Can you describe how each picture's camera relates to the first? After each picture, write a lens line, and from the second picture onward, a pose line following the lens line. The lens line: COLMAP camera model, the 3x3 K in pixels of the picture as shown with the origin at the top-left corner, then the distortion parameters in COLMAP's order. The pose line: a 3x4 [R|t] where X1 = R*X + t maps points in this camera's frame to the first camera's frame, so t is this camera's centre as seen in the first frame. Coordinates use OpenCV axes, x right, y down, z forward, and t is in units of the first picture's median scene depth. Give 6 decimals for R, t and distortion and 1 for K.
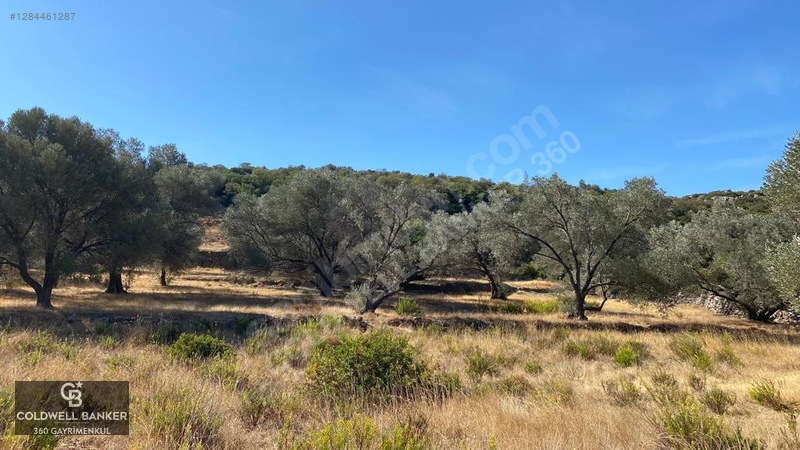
lens RADIAL K [[607.8, 0, 398.7], [0, 607.8, 218.1], [0, 0, 1]] dist [0.019895, -0.034234]
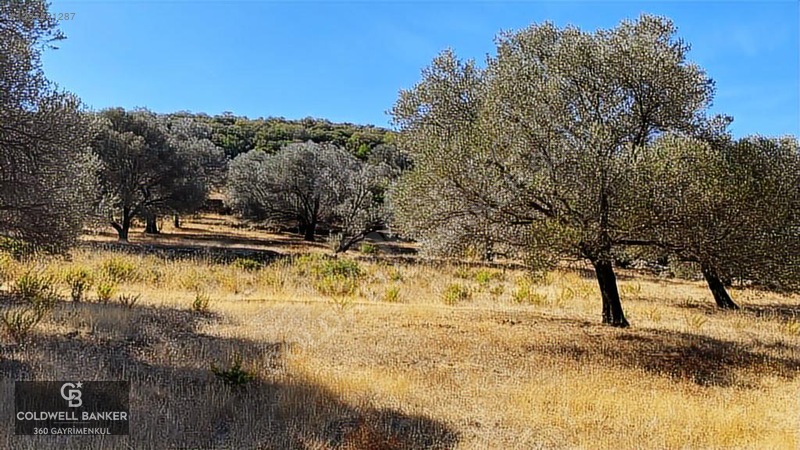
lens RADIAL K [[607.8, 0, 400.4], [0, 607.8, 227.9], [0, 0, 1]] dist [0.019895, -0.034234]
pose [[0.998397, 0.032001, 0.046693, 0.017429], [-0.036645, 0.994085, 0.102237, -0.045150], [-0.043145, -0.103784, 0.993664, -0.354488]]
